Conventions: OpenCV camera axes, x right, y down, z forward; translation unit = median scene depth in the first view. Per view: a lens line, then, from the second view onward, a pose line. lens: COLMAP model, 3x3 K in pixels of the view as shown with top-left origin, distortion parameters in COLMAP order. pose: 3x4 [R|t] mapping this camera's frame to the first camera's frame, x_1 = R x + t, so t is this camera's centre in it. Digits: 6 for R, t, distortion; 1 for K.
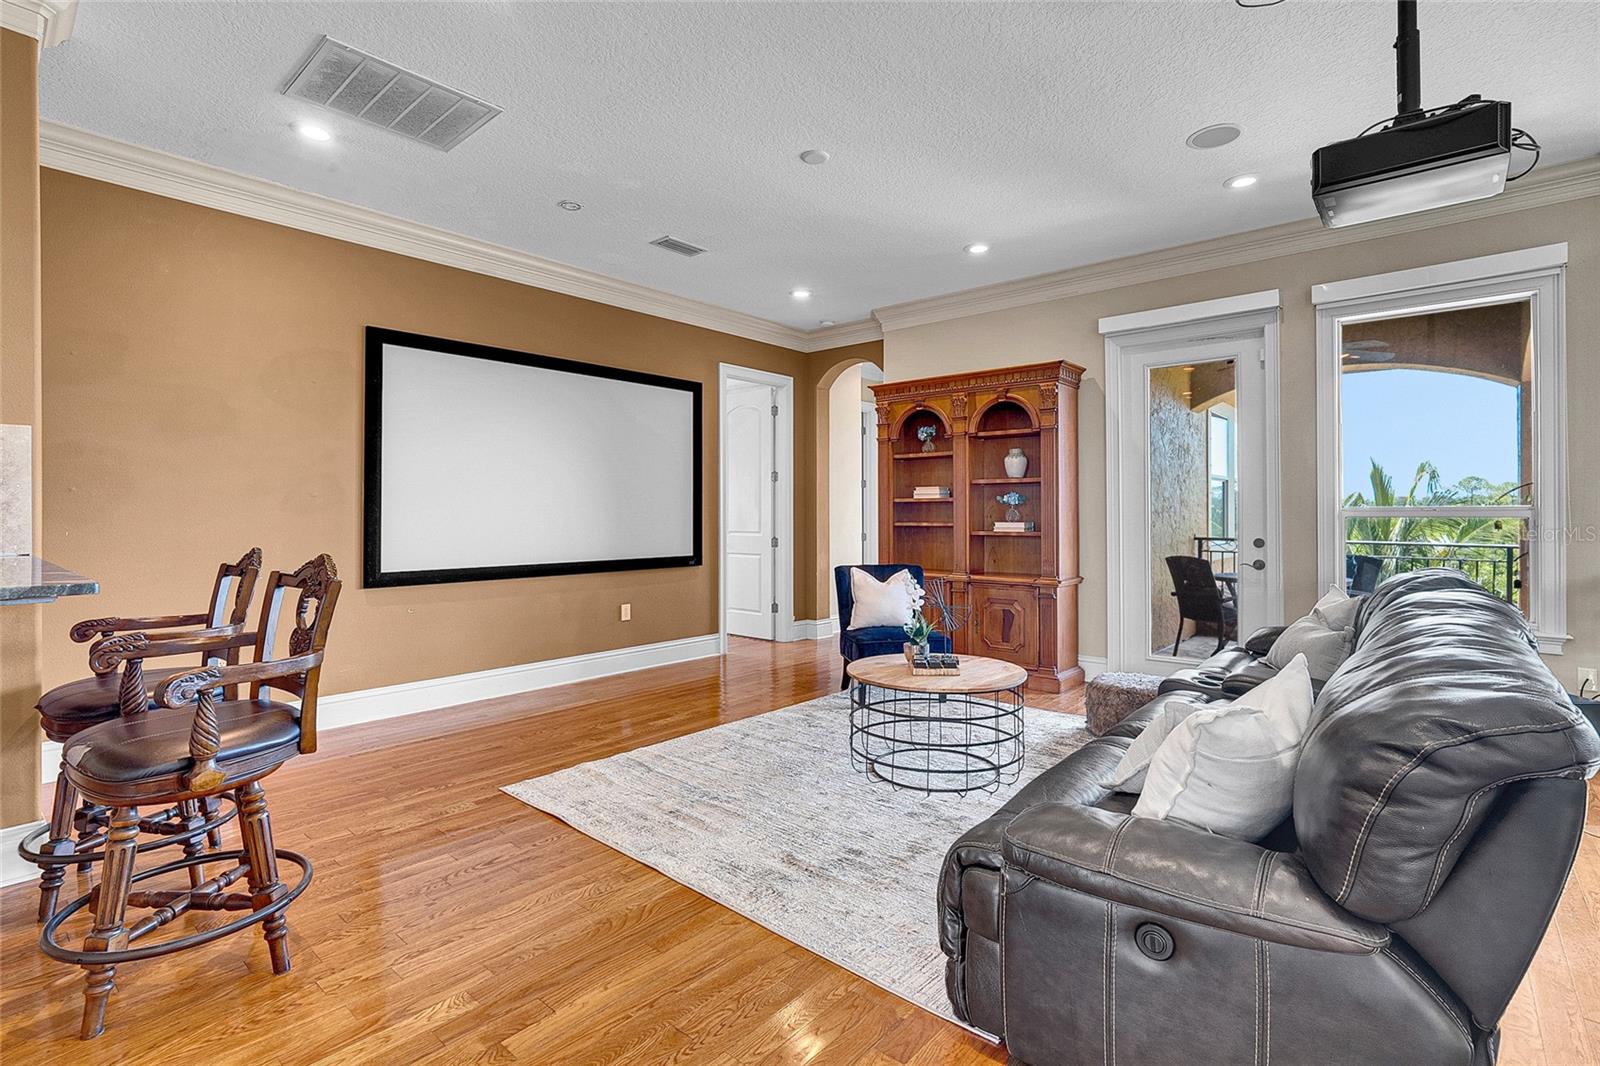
lens RADIAL K [[751.3, 0, 796.9], [0, 751.3, 532.3], [0, 0, 1]] dist [-0.016650, 0.007874]
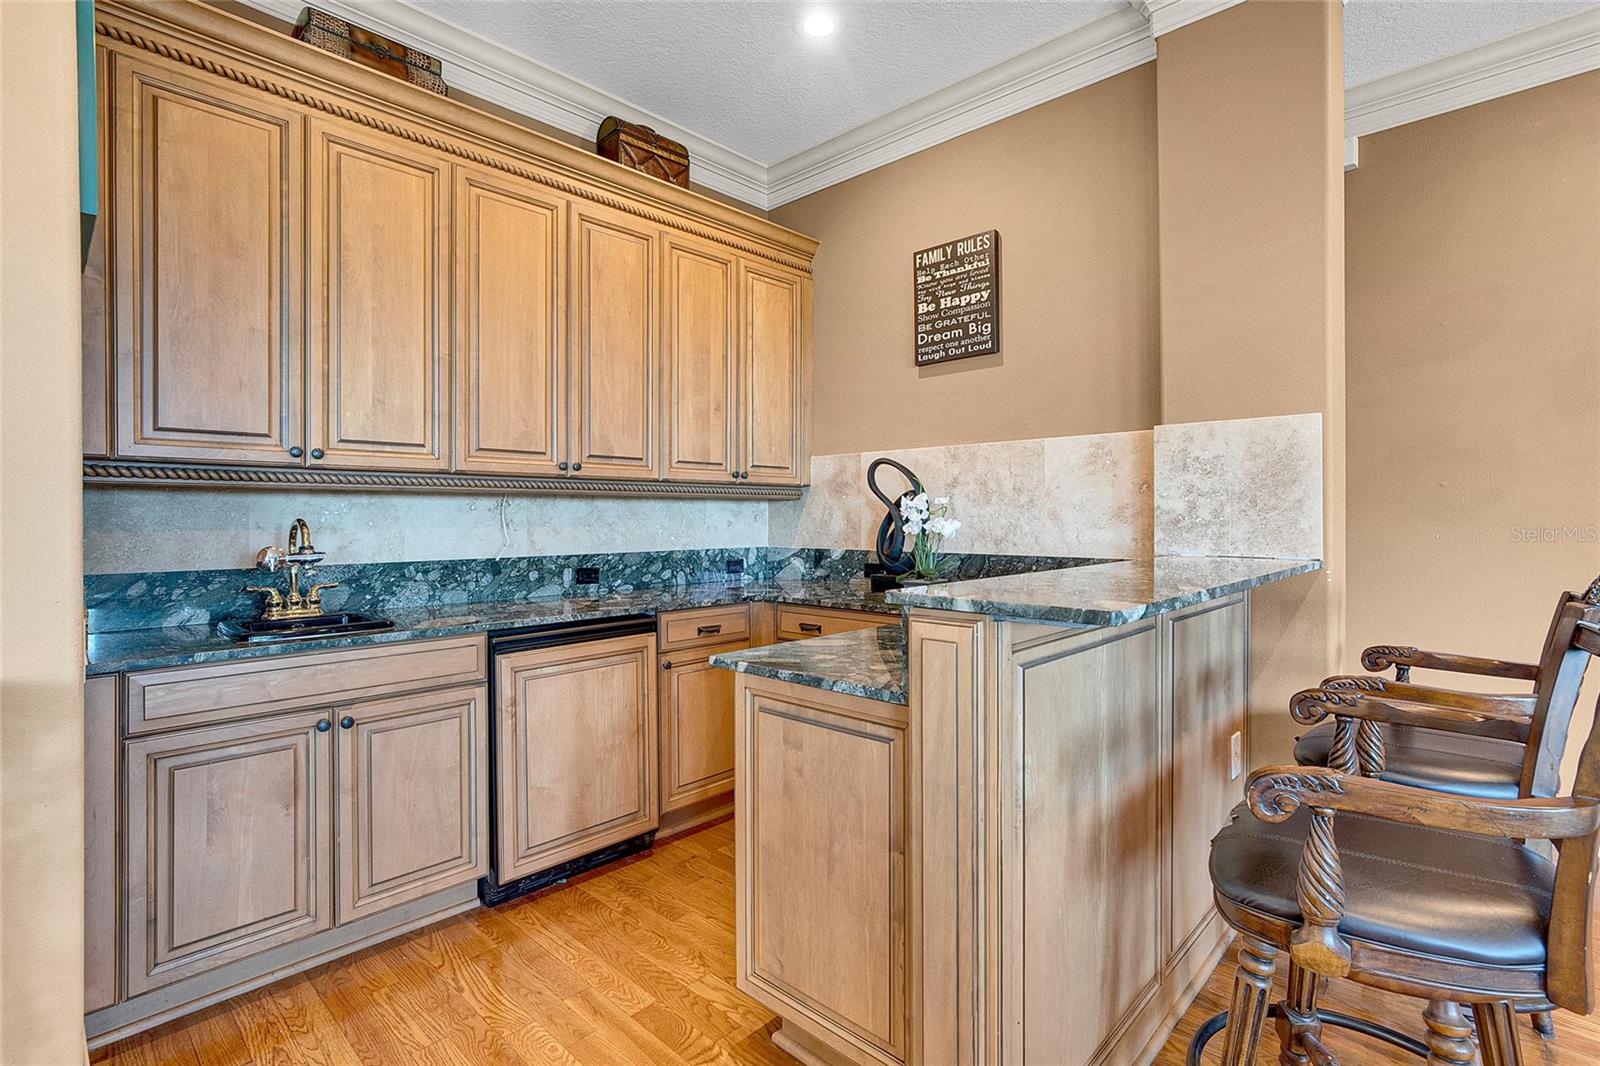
lens RADIAL K [[751.3, 0, 796.9], [0, 751.3, 532.3], [0, 0, 1]] dist [-0.016650, 0.007874]
pose [[-0.044470, 0.018370, -0.998842, -0.156983], [-0.016223, 0.999686, 0.019108, -0.011905], [0.998879, 0.017054, -0.044158, 0.517306]]
